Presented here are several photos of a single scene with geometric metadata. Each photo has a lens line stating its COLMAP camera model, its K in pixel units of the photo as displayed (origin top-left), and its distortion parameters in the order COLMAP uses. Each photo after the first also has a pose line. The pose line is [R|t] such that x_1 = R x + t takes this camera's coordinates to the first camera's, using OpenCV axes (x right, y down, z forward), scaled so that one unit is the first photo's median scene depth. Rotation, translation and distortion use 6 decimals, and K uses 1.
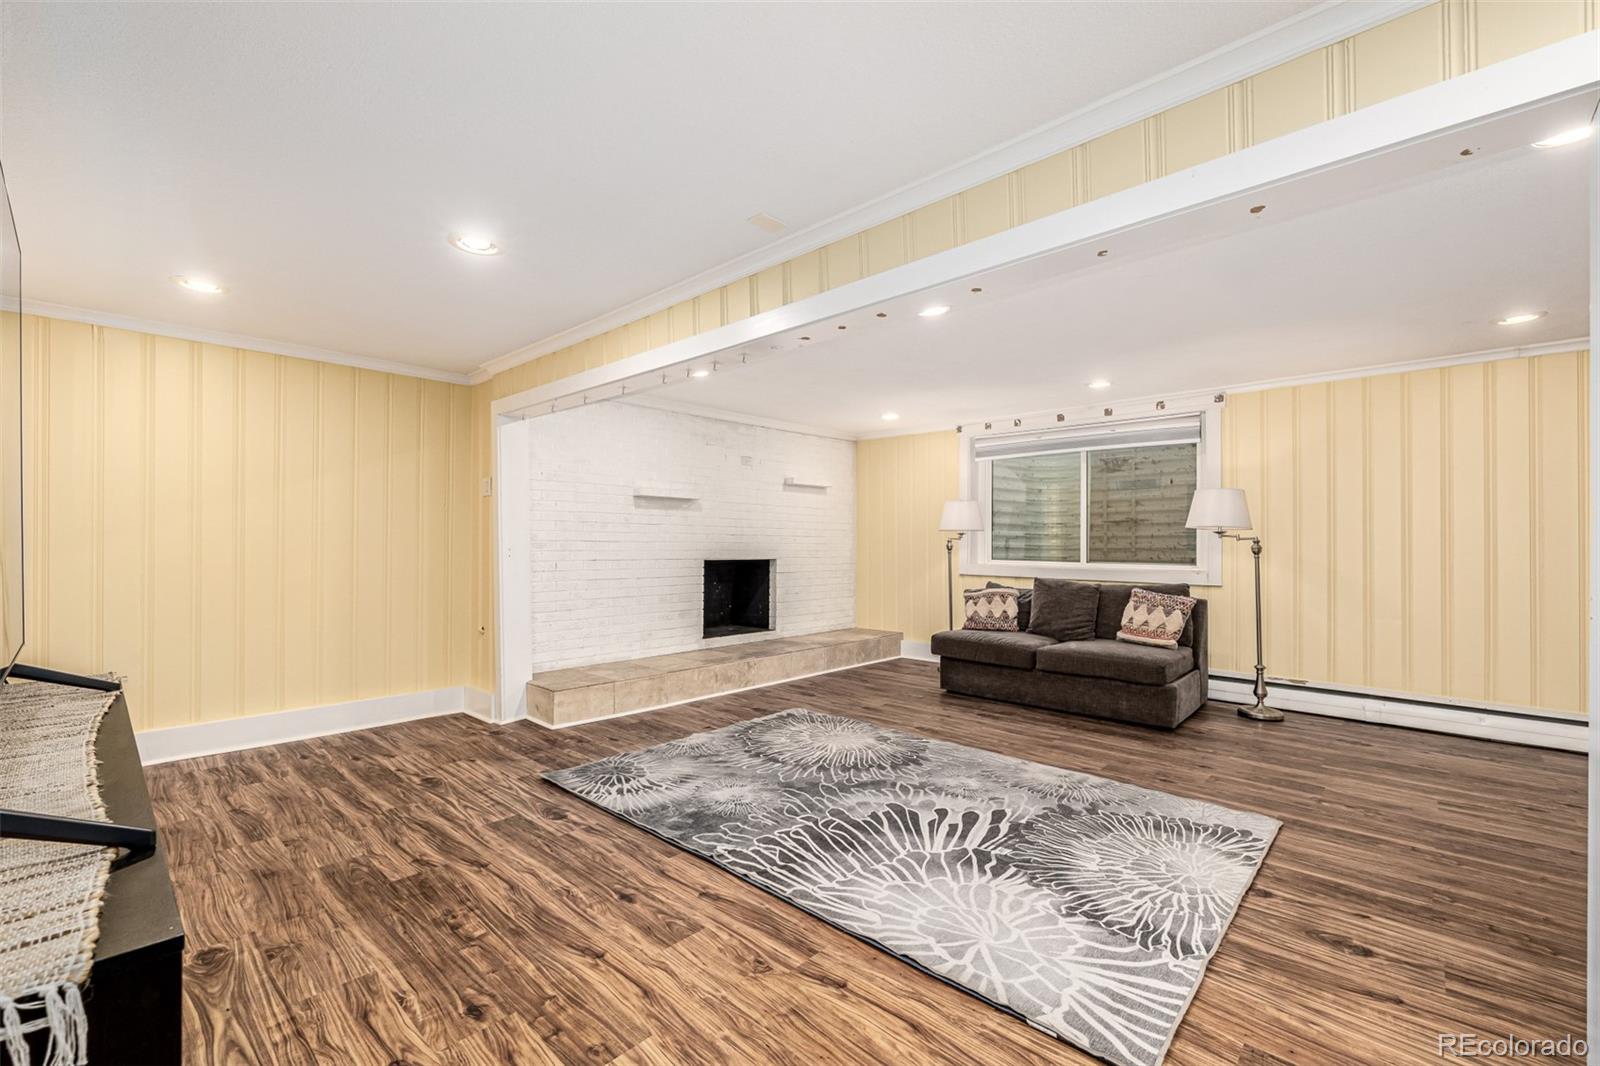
lens RADIAL K [[679.8, 0, 810.2], [0, 679.8, 531.7], [0, 0, 1]] dist [-0.001405, 0.000047]
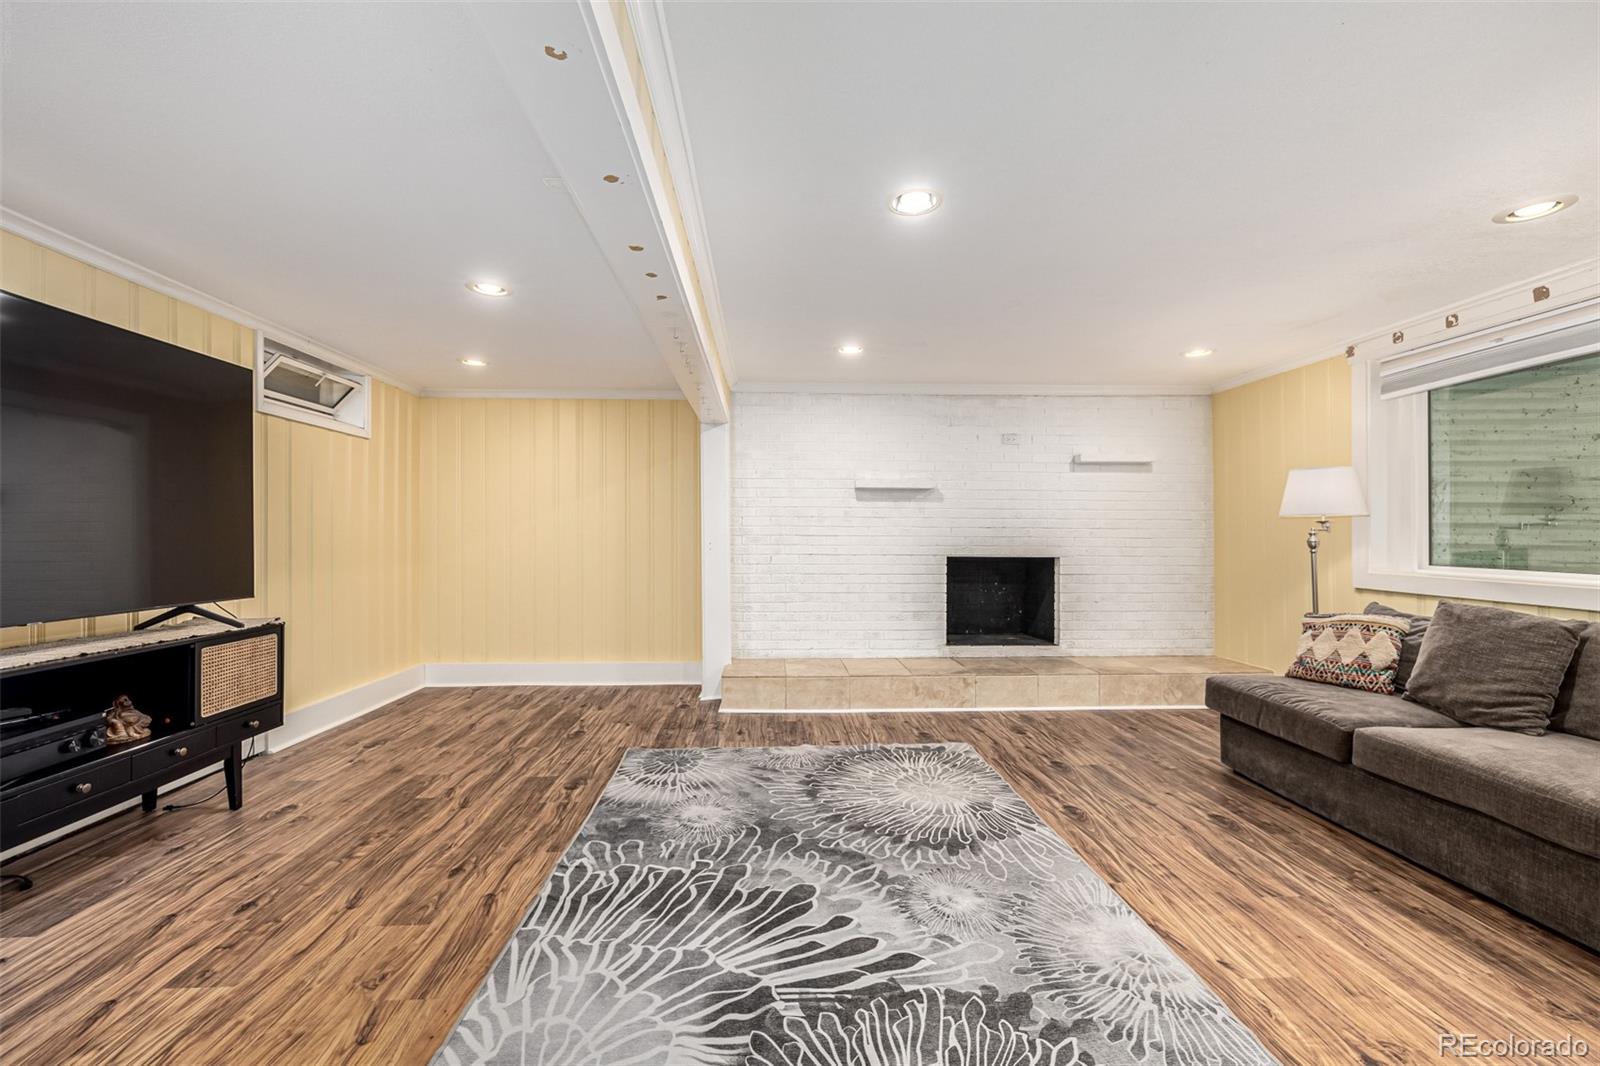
lens RADIAL K [[679.8, 0, 810.2], [0, 679.8, 531.7], [0, 0, 1]] dist [-0.001405, 0.000047]
pose [[0.712852, -0.006238, -0.701287, 0.542171], [0.011672, 0.999927, 0.002970, 0.007676], [0.701218, -0.010303, 0.712873, 0.397389]]
